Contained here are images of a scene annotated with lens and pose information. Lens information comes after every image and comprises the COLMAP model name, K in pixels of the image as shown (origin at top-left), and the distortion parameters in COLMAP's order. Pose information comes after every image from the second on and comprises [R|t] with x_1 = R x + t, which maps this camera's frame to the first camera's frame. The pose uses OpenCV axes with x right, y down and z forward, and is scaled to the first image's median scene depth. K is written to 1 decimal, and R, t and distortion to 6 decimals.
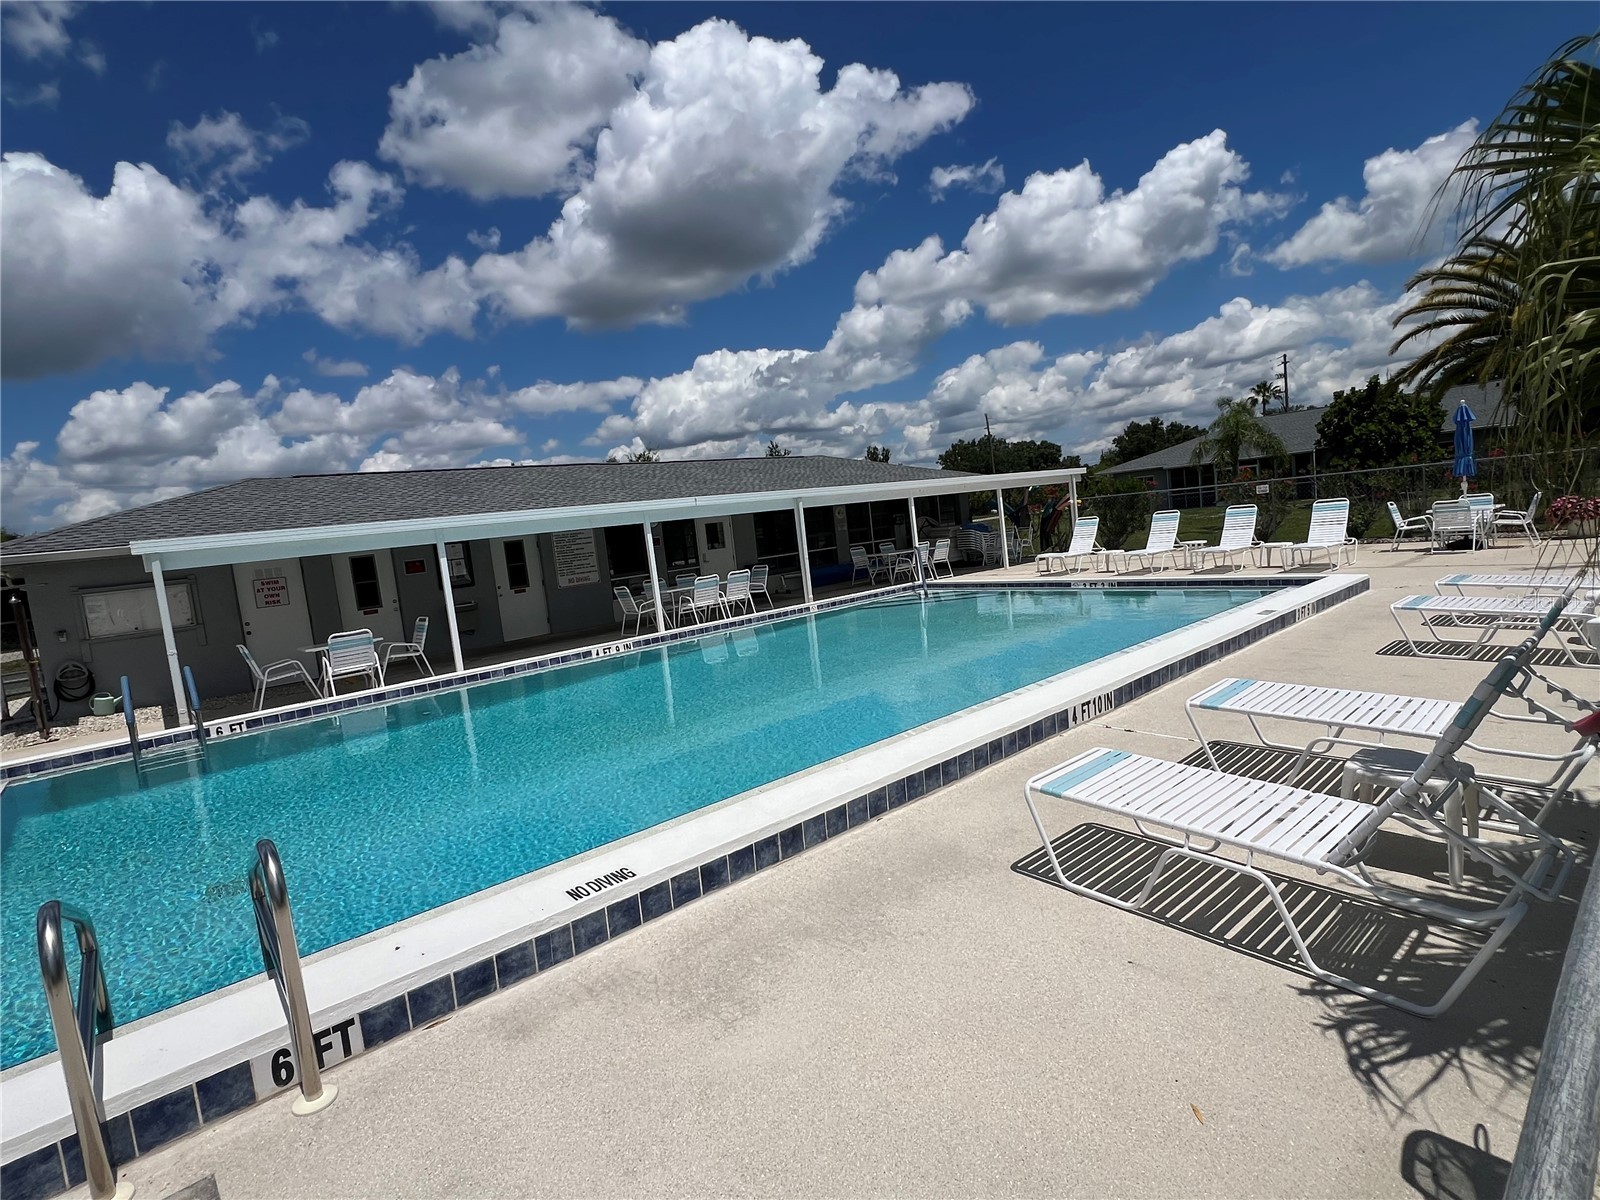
lens RADIAL K [[789.0, 0, 797.7], [0, 789.0, 580.5], [0, 0, 1]] dist [0.000003, 0.001233]
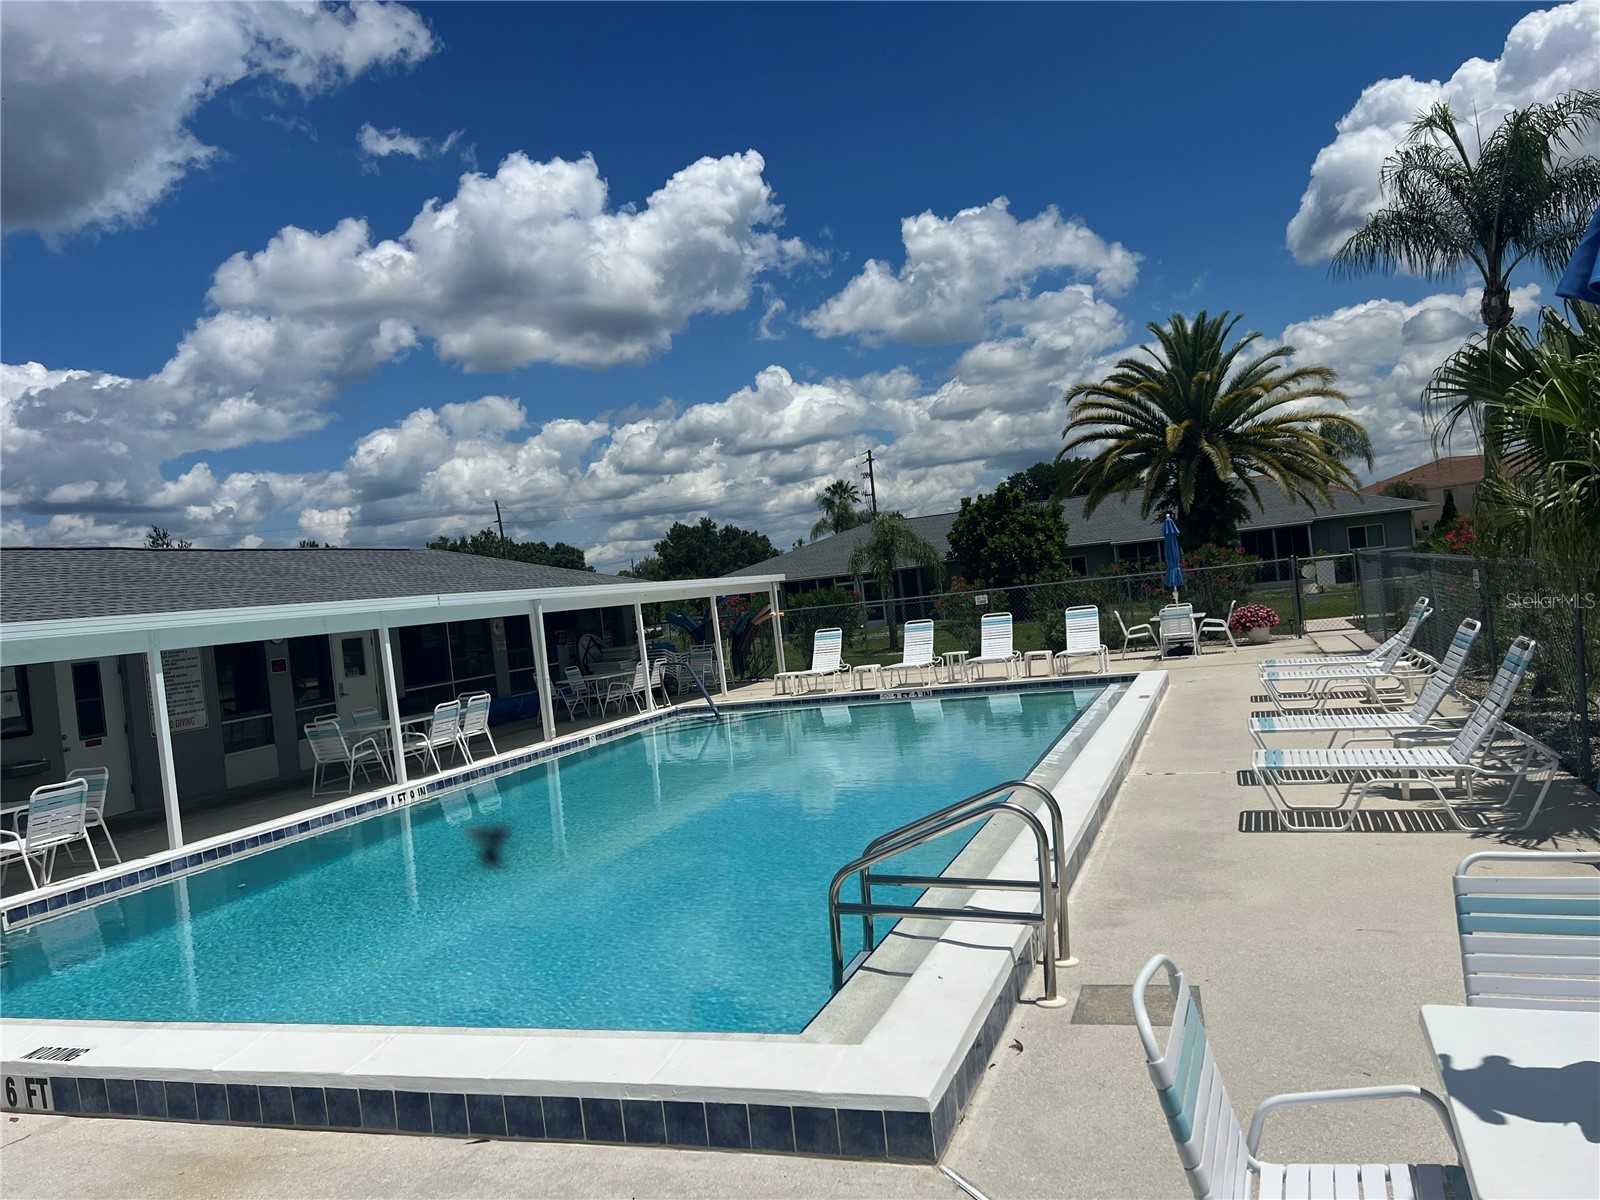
lens RADIAL K [[1255.7, 0, 800.0], [0, 1255.7, 600.0], [0, 0, 1]] dist [0.071572, -0.006795]
pose [[0.856822, 0.012237, 0.515468, -0.266714], [0.054833, 0.991887, -0.114692, 0.031659], [-0.512689, 0.126535, 0.849199, -0.103355]]
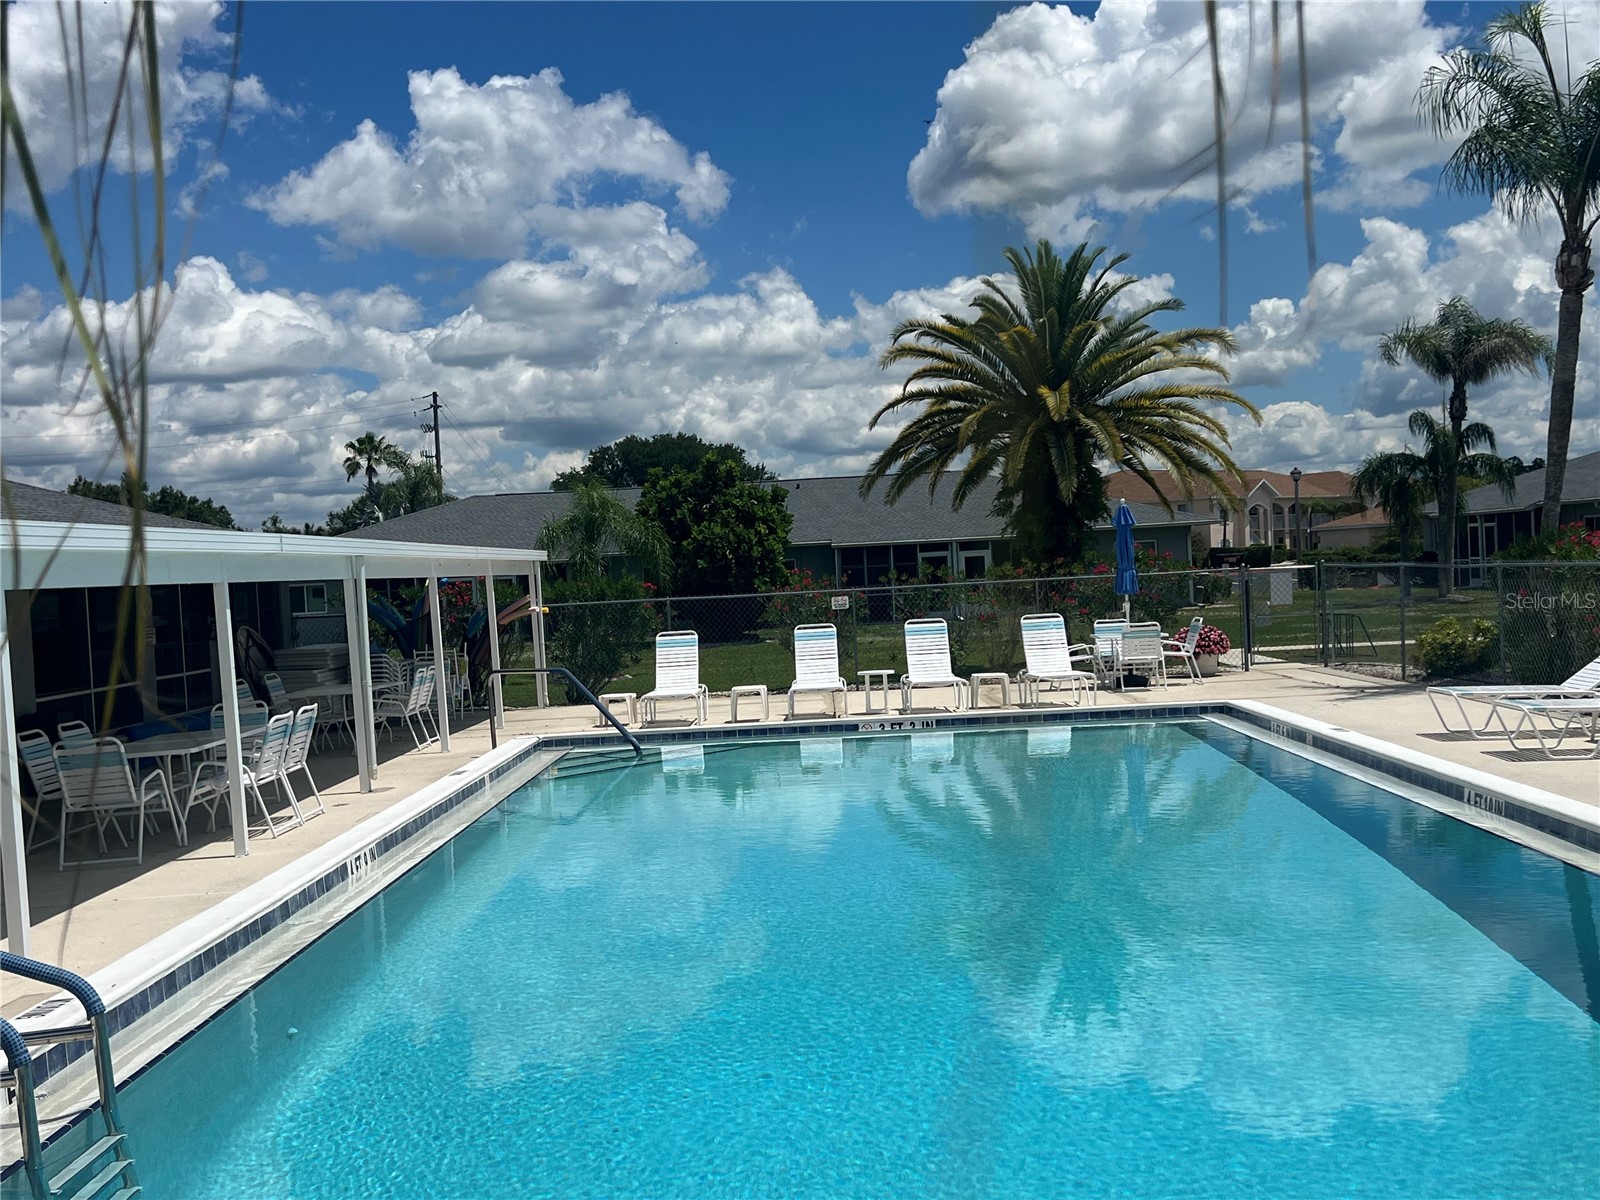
lens RADIAL K [[1723.8, 0, 800.0], [0, 1723.8, 600.0], [0, 0, 1]] dist [0.181864, -0.337345]
pose [[0.627767, 0.058806, 0.776177, -0.422551], [0.045643, 0.992646, -0.112122, 0.032132], [-0.777062, 0.105813, 0.620466, 0.105006]]
